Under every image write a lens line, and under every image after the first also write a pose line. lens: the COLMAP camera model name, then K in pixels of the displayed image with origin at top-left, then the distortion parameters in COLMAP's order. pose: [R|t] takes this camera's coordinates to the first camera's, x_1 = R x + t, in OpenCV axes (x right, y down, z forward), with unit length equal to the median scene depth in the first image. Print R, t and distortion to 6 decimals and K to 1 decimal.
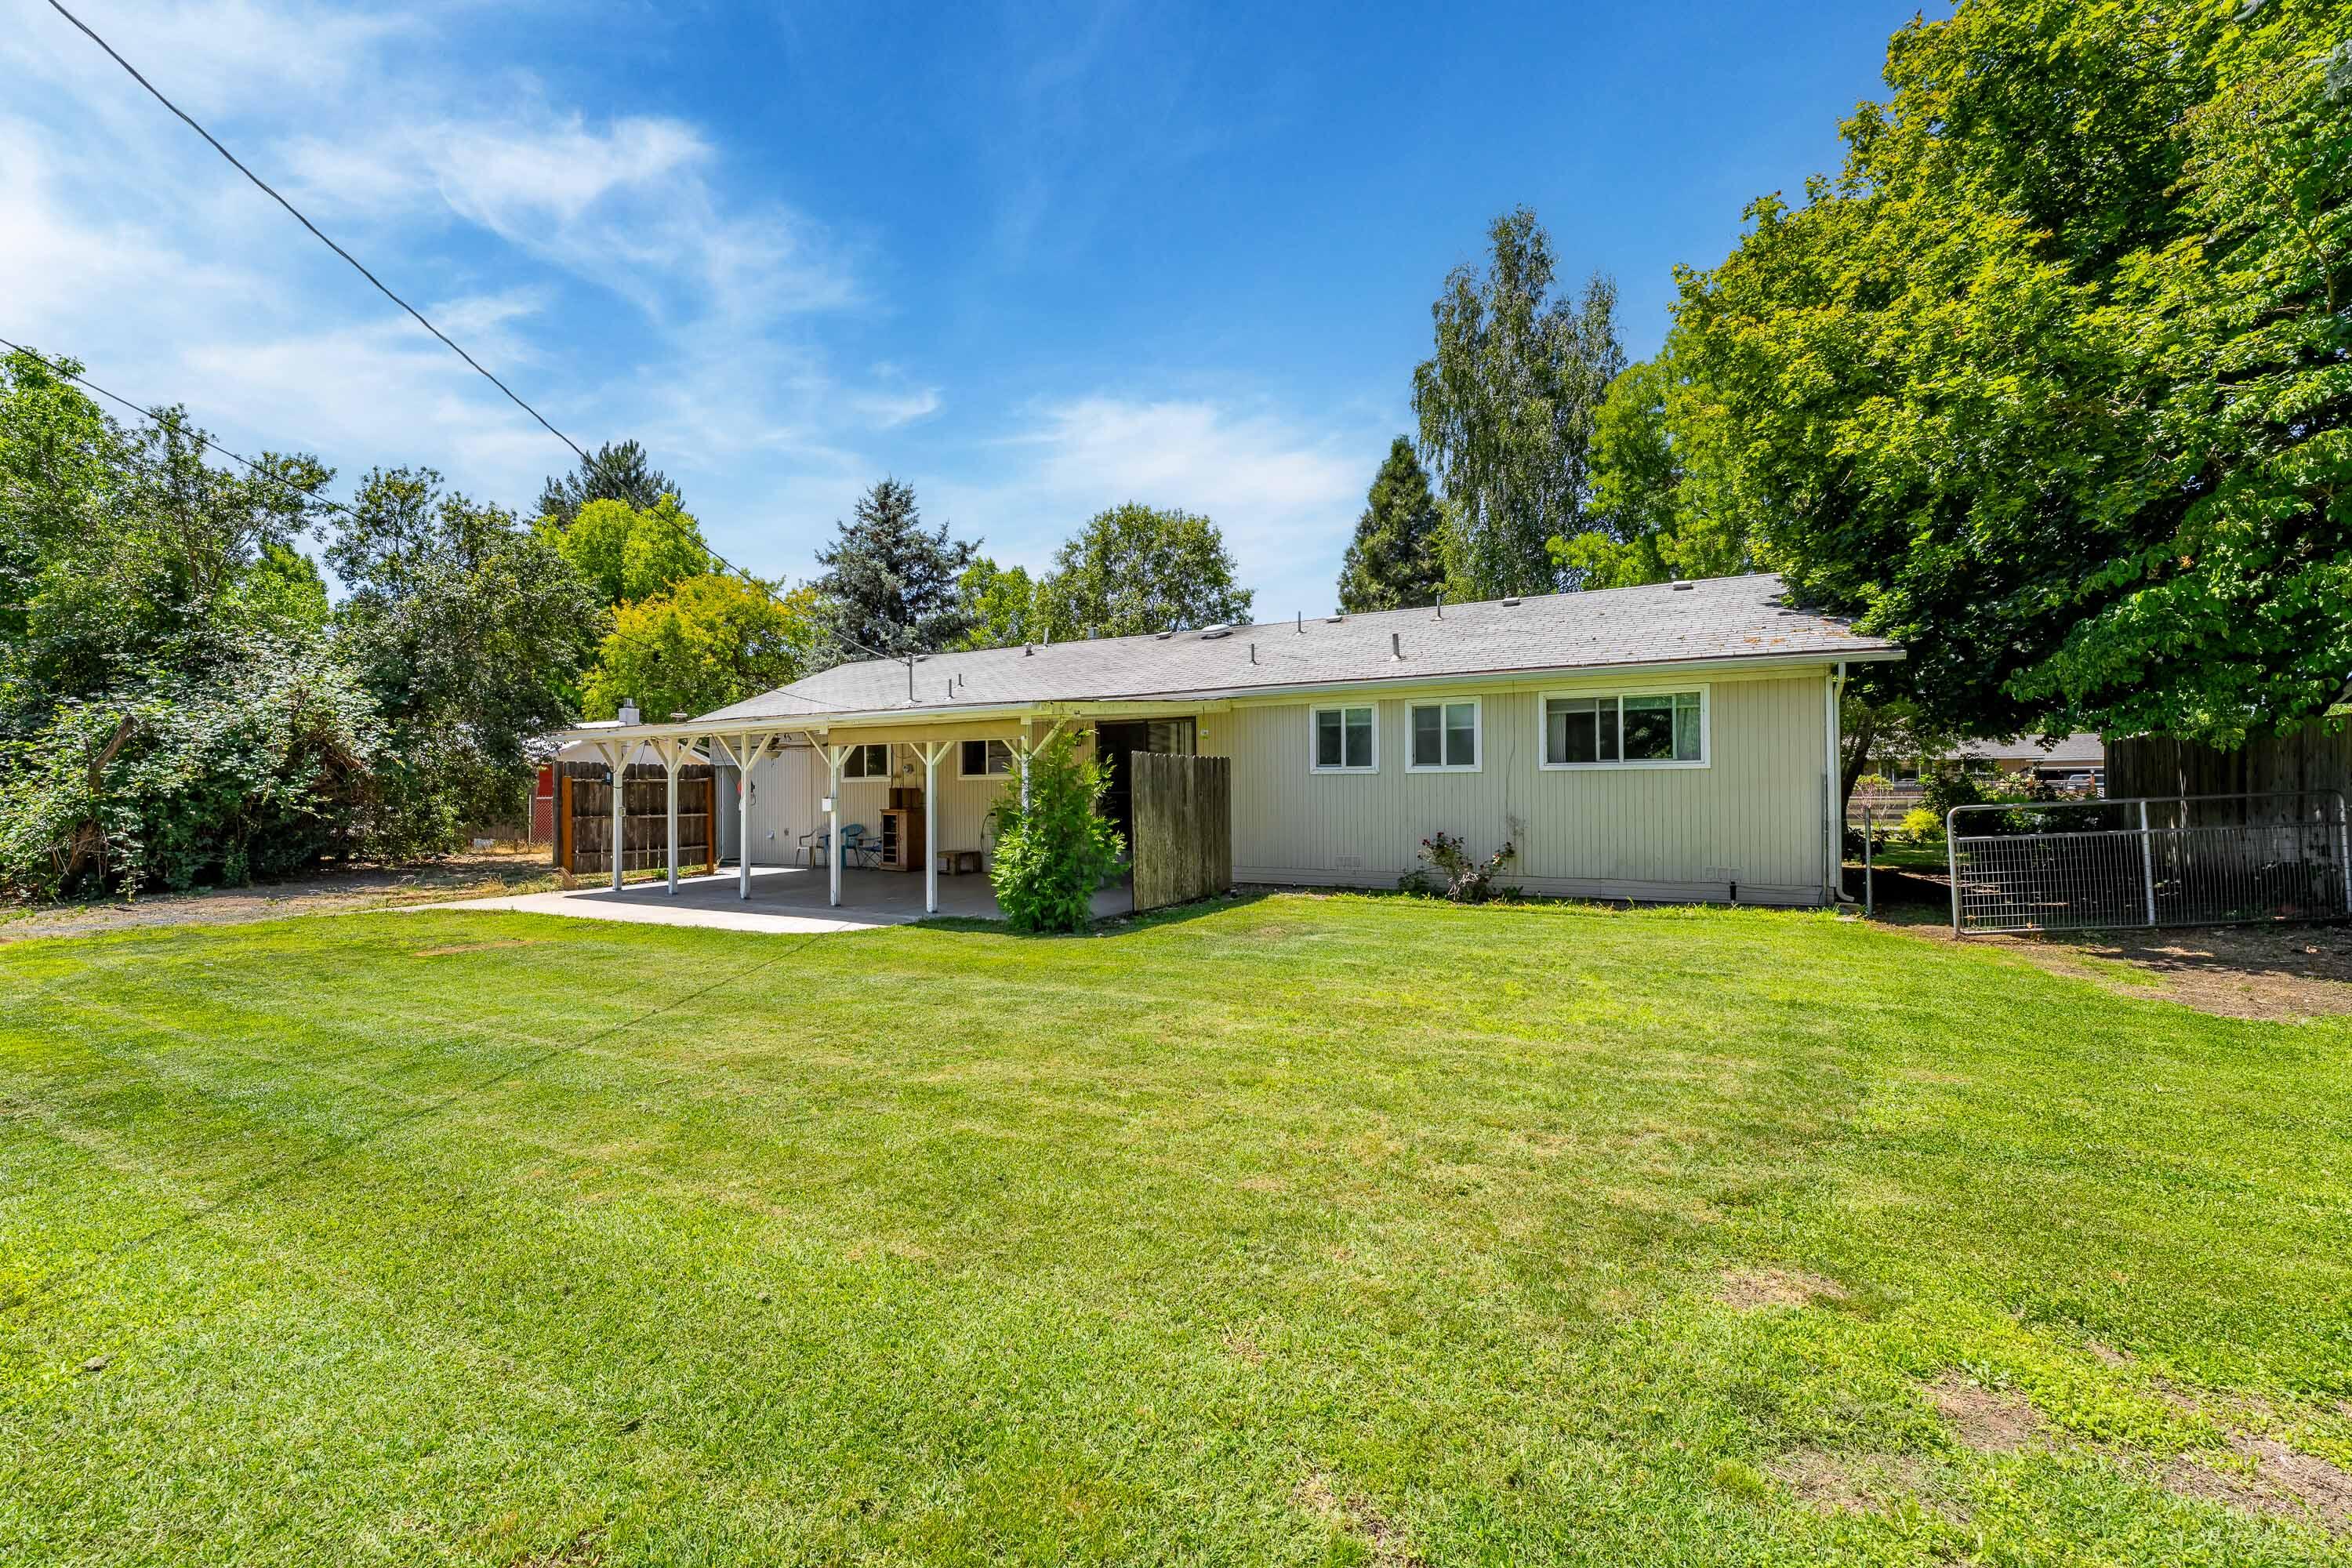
lens RADIAL K [[947.0, 0, 1167.7], [0, 947.0, 783.7], [0, 0, 1]] dist [-0.020418, 0.000275]
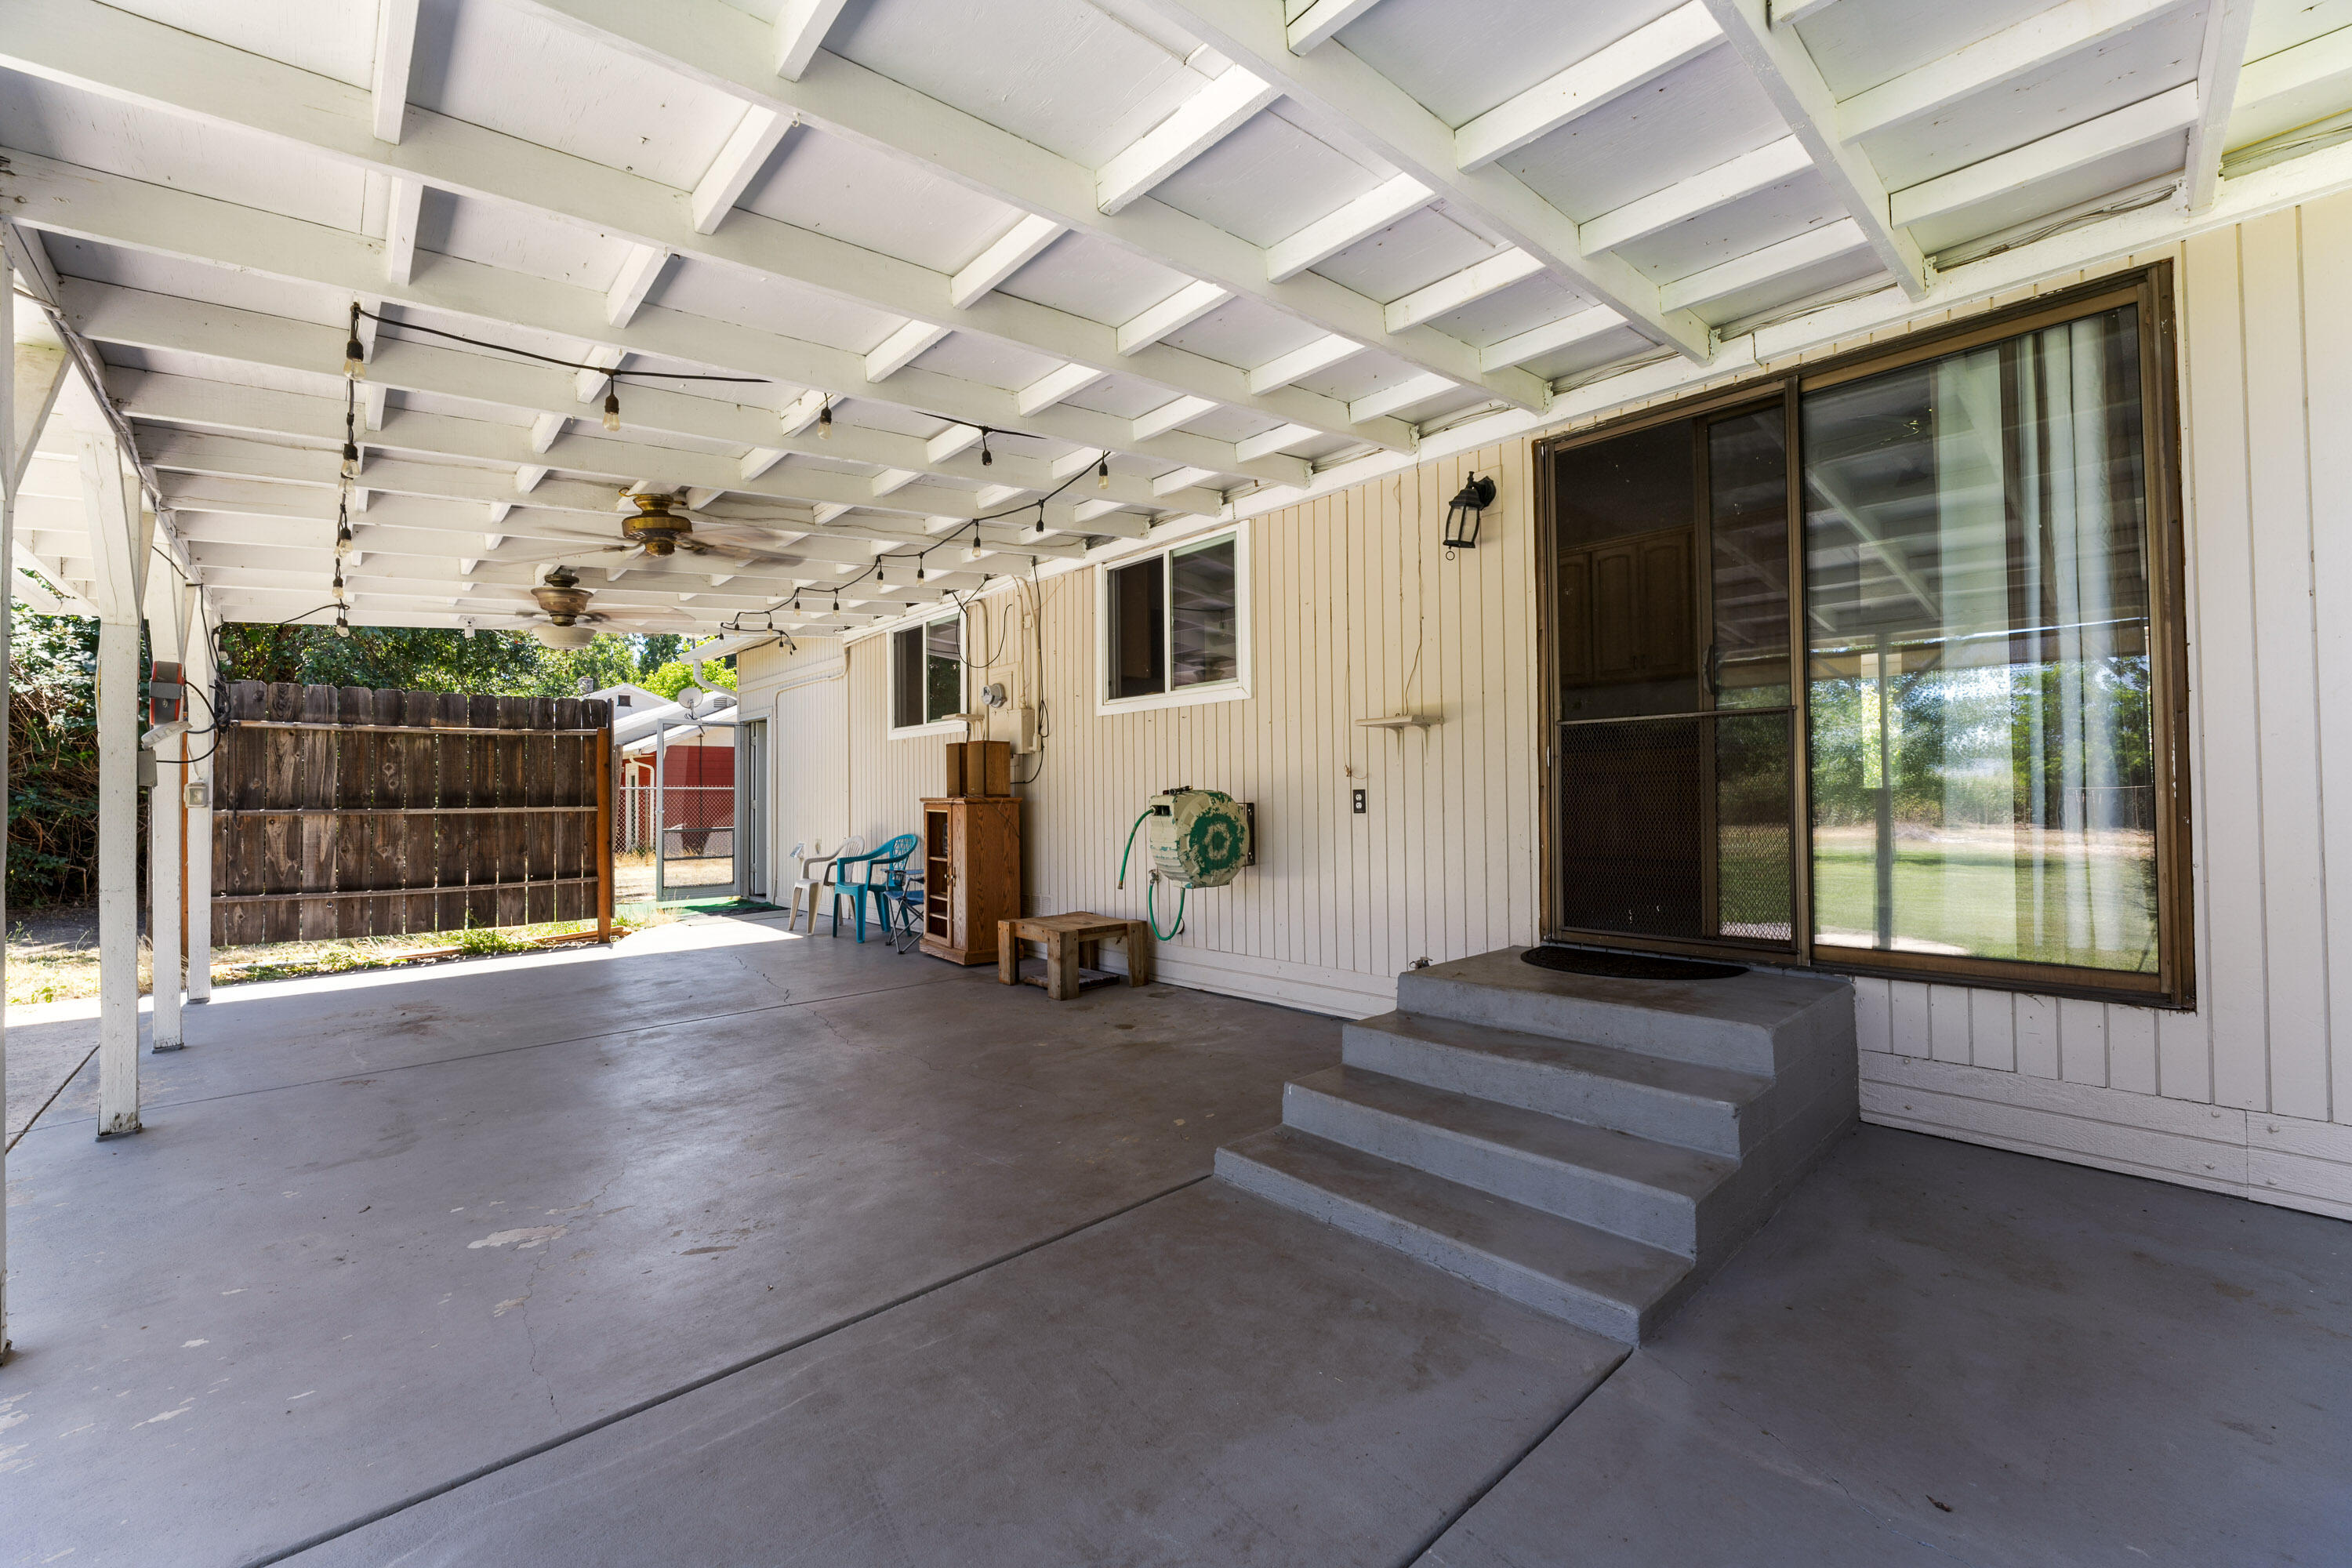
lens RADIAL K [[947.0, 0, 1167.7], [0, 947.0, 783.7], [0, 0, 1]] dist [-0.020418, 0.000275]
pose [[0.953832, -0.008491, -0.300220, -0.094730], [0.000932, 0.999679, -0.025314, 0.032625], [0.300339, 0.023866, 0.953534, 0.672440]]
